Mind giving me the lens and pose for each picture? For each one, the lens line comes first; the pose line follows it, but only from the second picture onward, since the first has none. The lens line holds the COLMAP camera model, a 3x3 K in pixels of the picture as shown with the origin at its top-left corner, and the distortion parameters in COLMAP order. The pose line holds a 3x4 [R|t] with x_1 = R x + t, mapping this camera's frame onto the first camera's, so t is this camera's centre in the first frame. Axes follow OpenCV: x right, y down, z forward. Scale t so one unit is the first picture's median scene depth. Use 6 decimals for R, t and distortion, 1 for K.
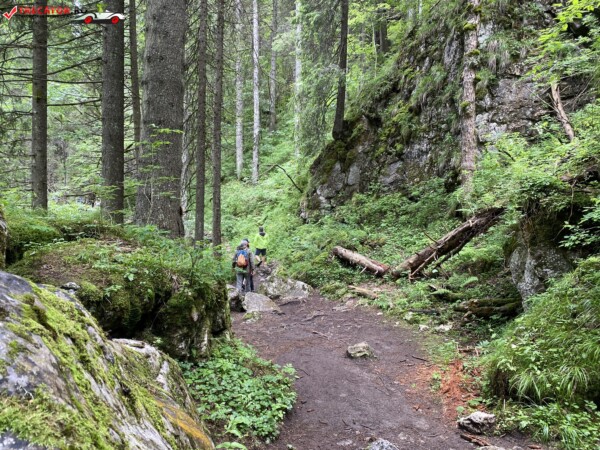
lens RADIAL K [[457.7, 0, 300.6], [0, 457.7, 223.6], [0, 0, 1]] dist [0.023134, -0.018451]
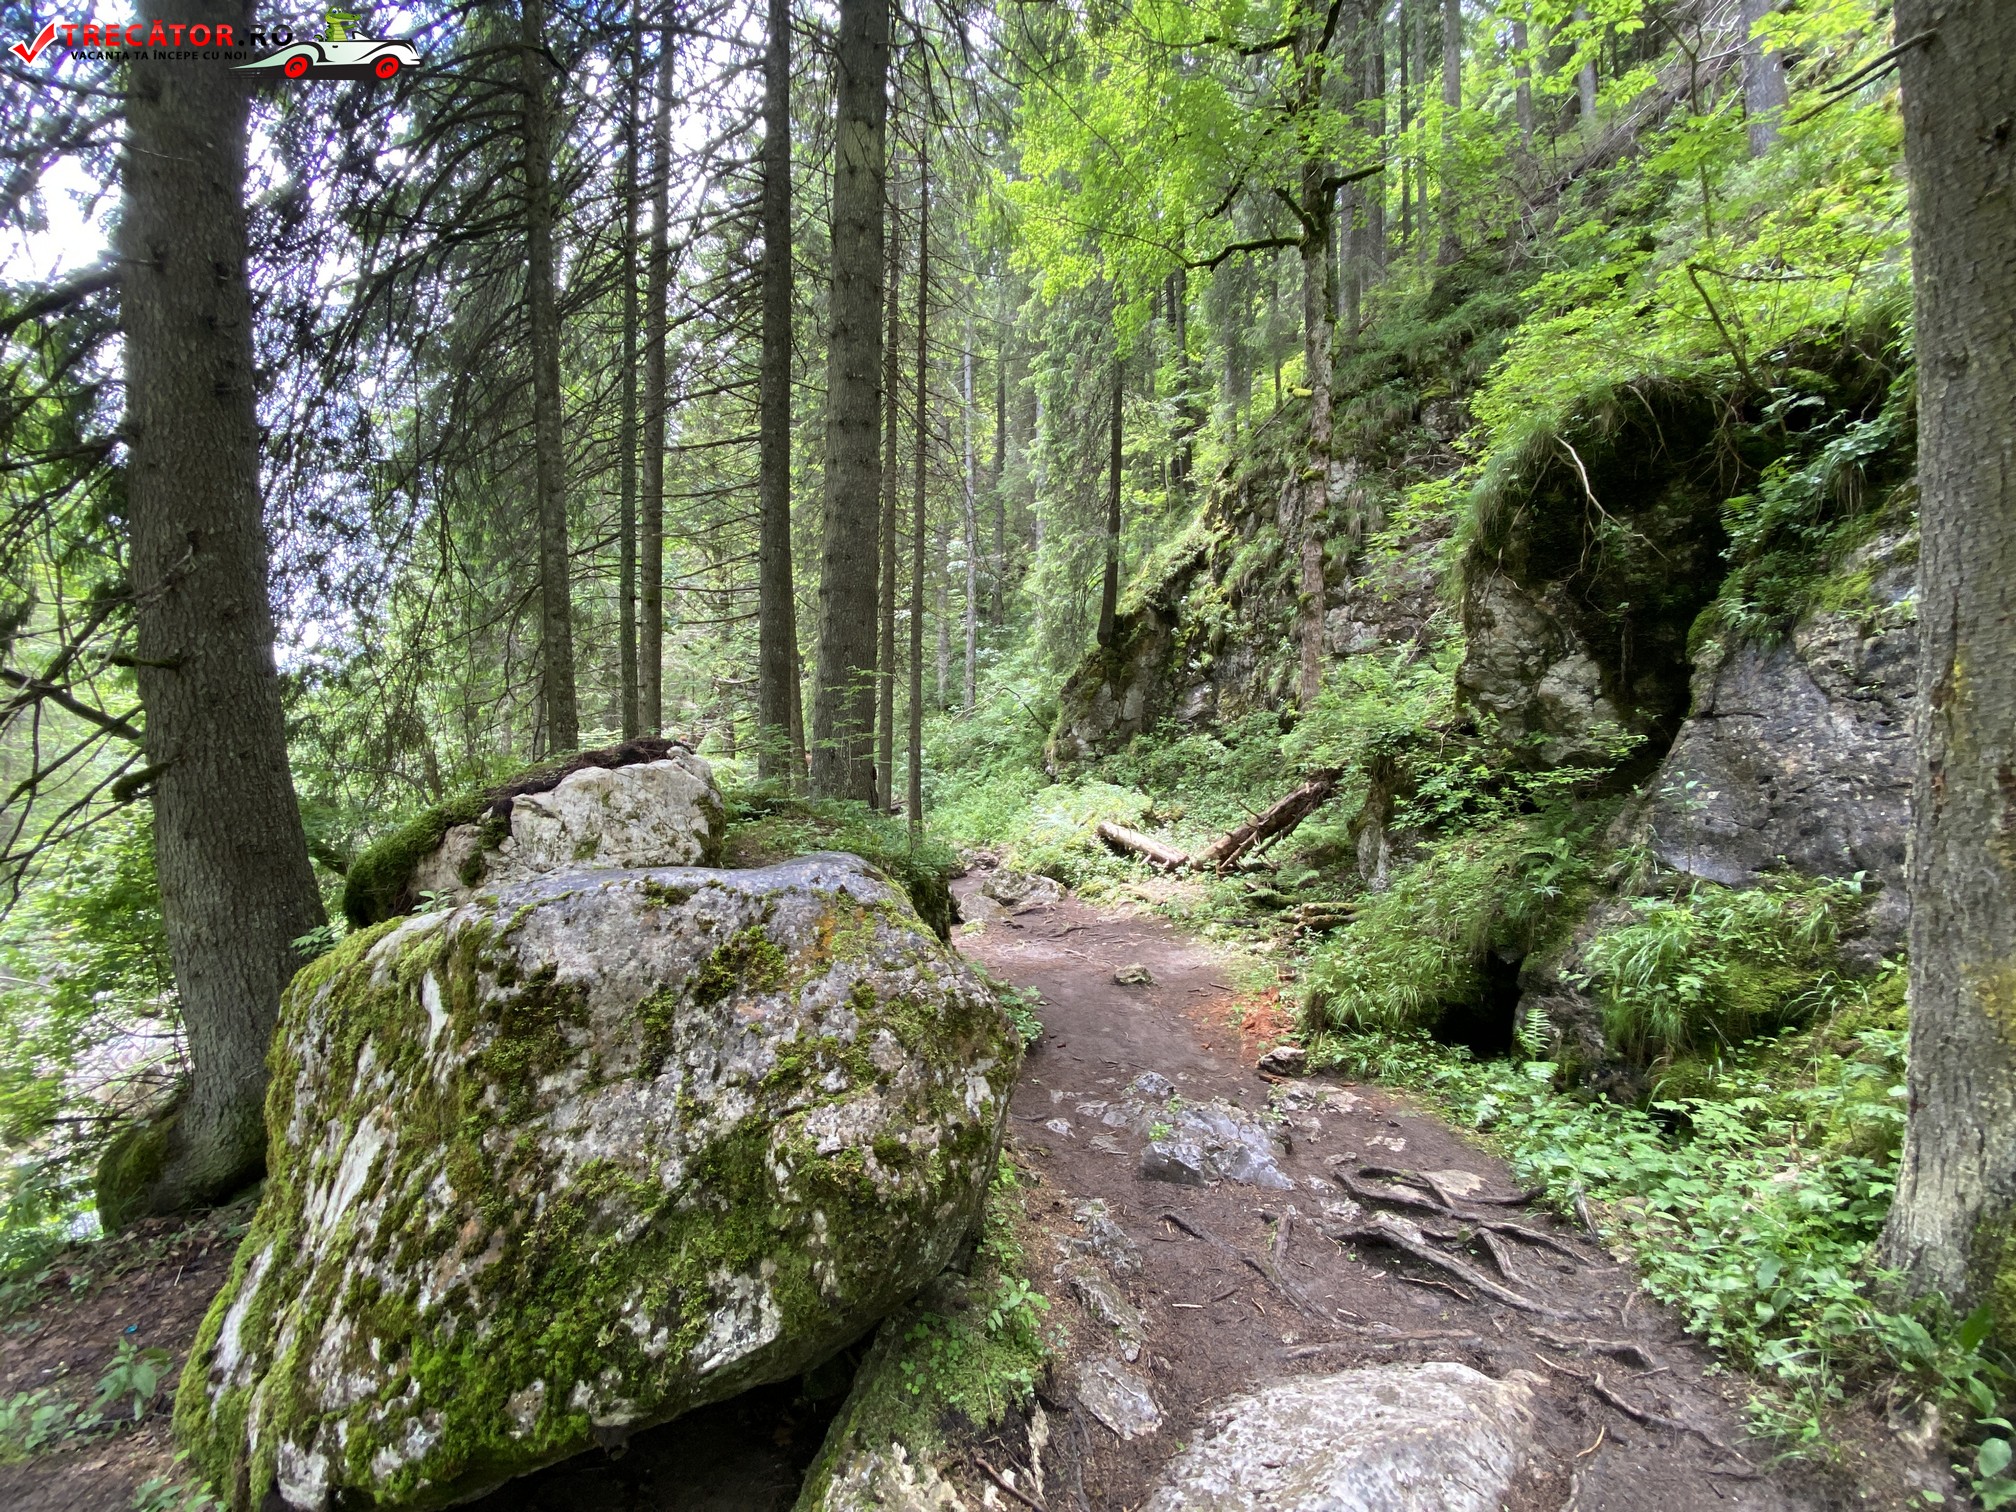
lens RADIAL K [[813.4, 0, 999.8], [0, 813.4, 763.4], [0, 0, 1]] dist [0.012940, -0.016798]
pose [[0.998440, -0.003812, -0.055702, -0.001348], [0.002837, 0.999841, -0.017580, -0.011274], [0.055761, 0.017395, 0.998293, -0.123079]]
